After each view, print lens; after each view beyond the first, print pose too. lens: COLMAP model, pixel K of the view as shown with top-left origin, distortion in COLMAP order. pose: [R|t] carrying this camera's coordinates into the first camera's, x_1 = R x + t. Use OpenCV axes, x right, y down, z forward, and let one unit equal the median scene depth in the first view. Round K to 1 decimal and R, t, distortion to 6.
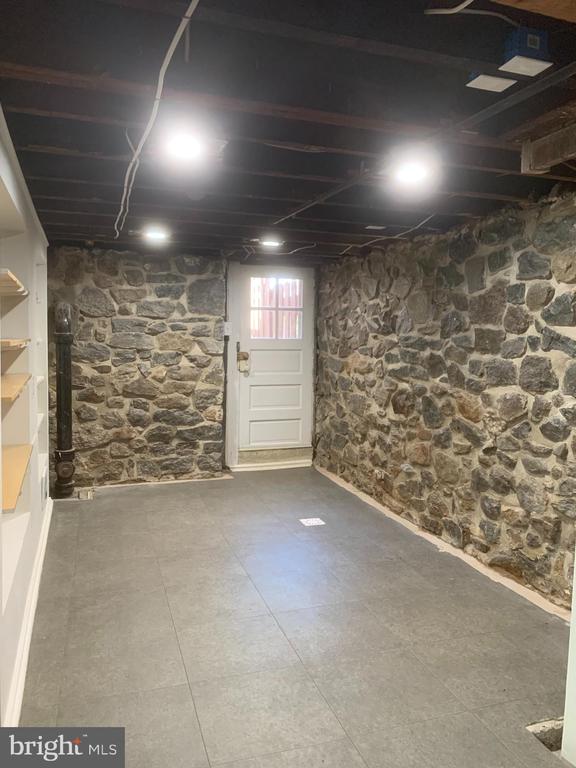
lens RADIAL K [[593.3, 0, 288.3], [0, 593.3, 382.6], [0, 0, 1]] dist [0.011557, 0.000248]
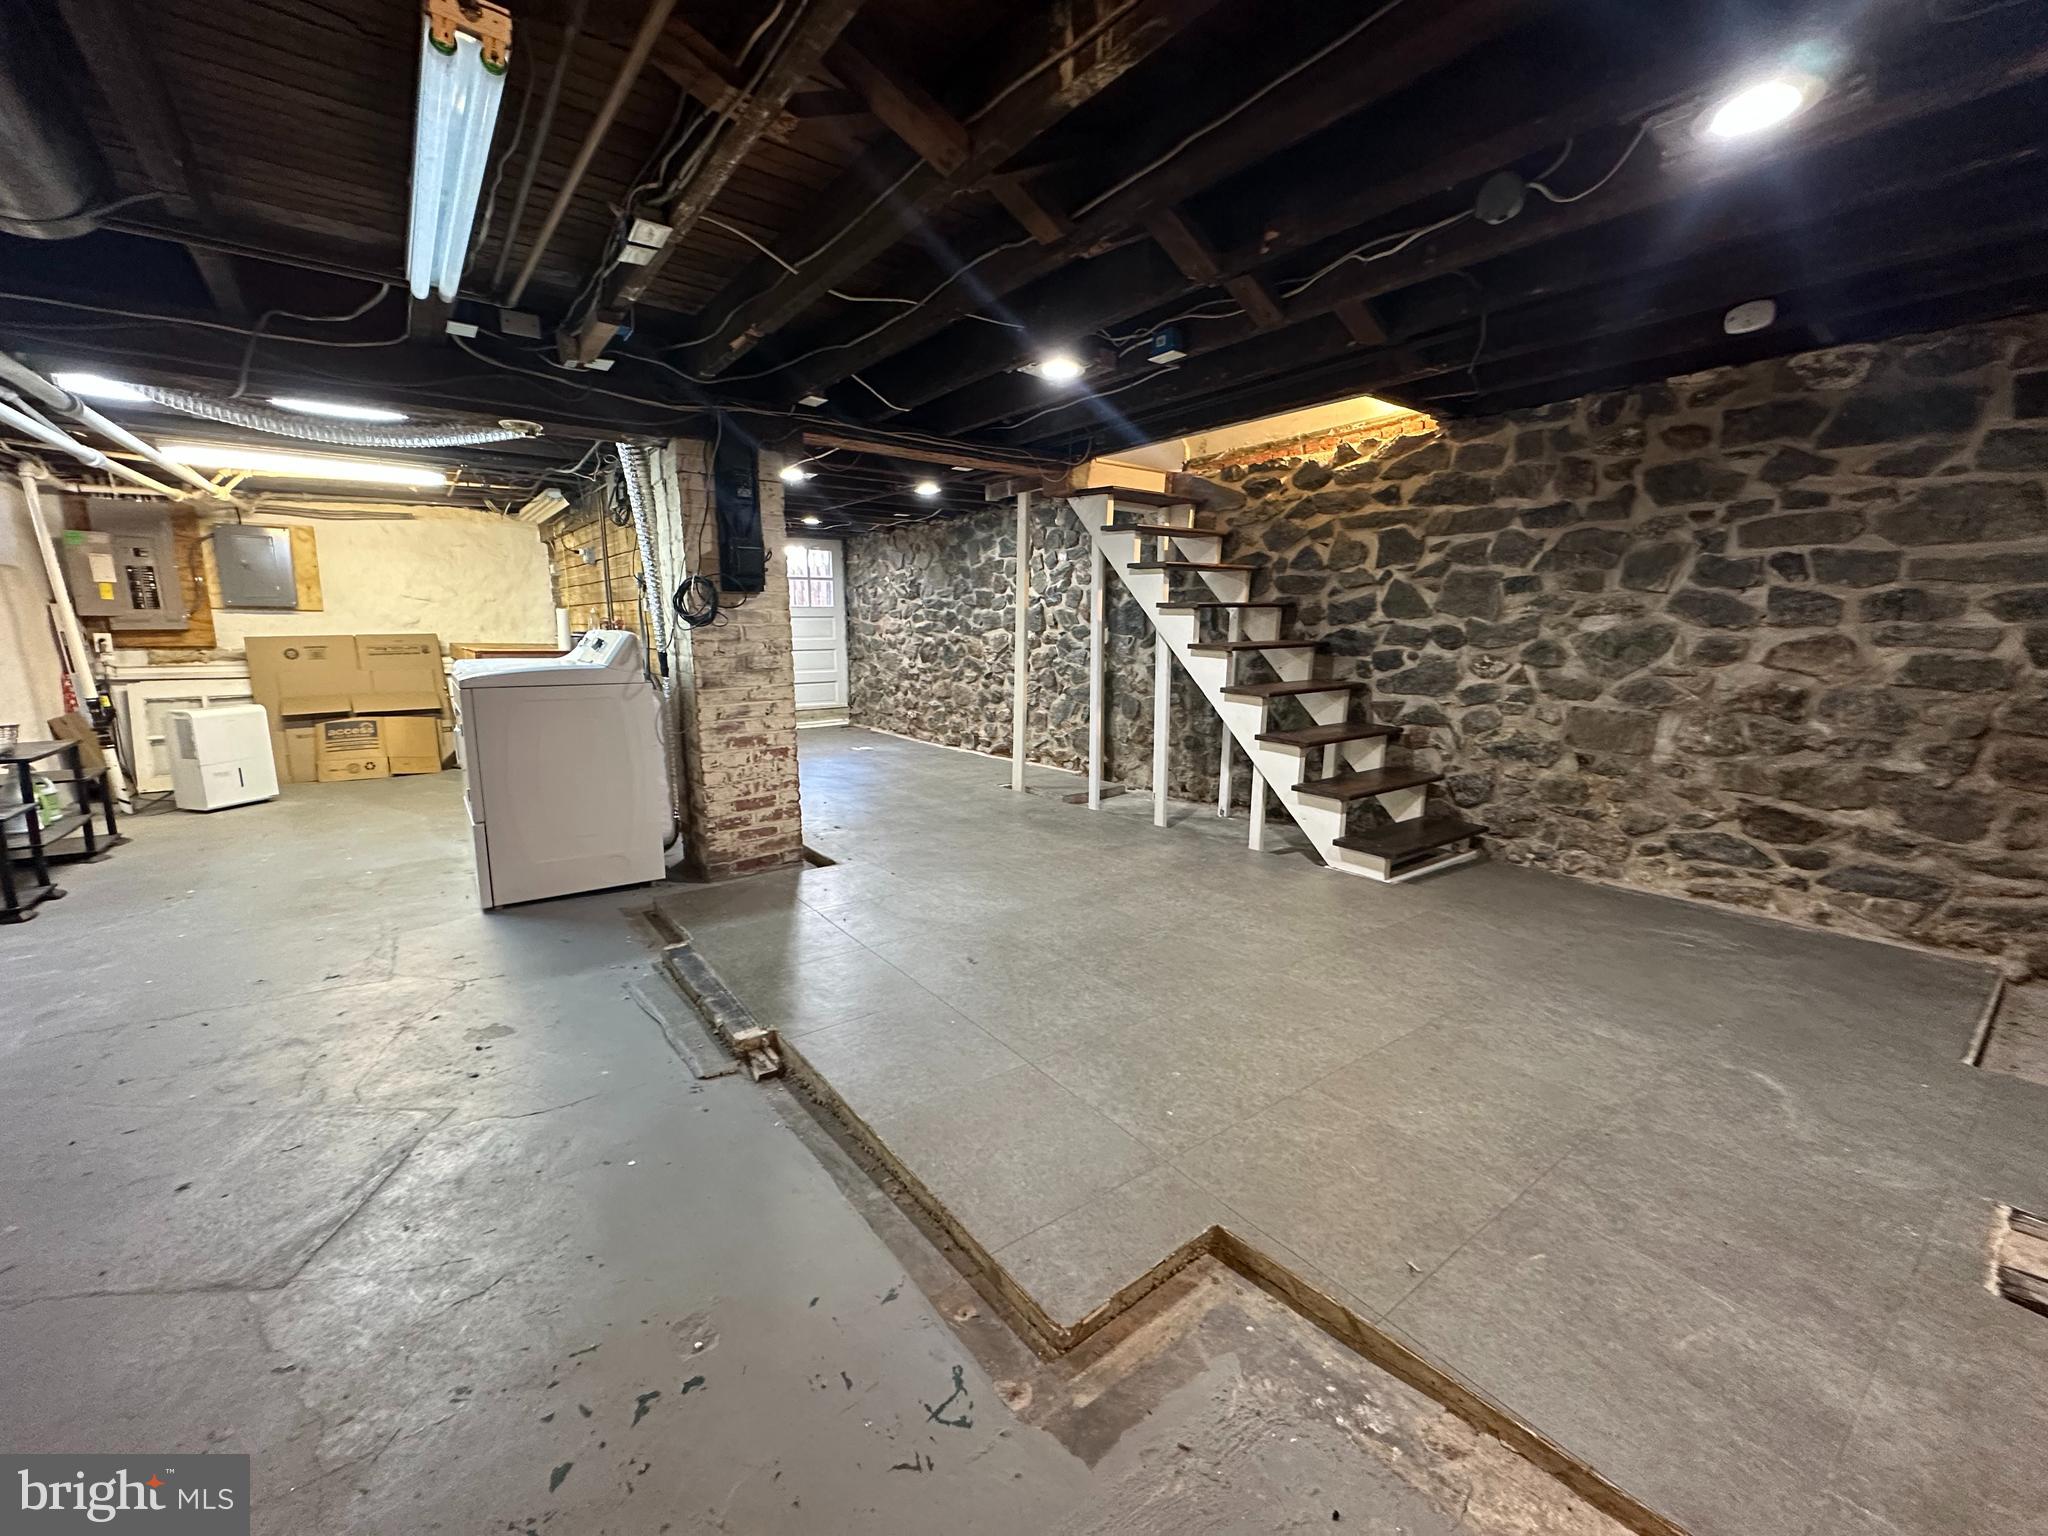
lens RADIAL K [[821.5, 0, 1018.0], [0, 821.5, 769.7], [0, 0, 1]] dist [0.000065, 0.000000]
pose [[0.954429, -0.067224, 0.290768, -0.167823], [0.037953, 0.993730, 0.105165, 0.115611], [-0.296015, -0.089337, 0.950996, -0.829894]]
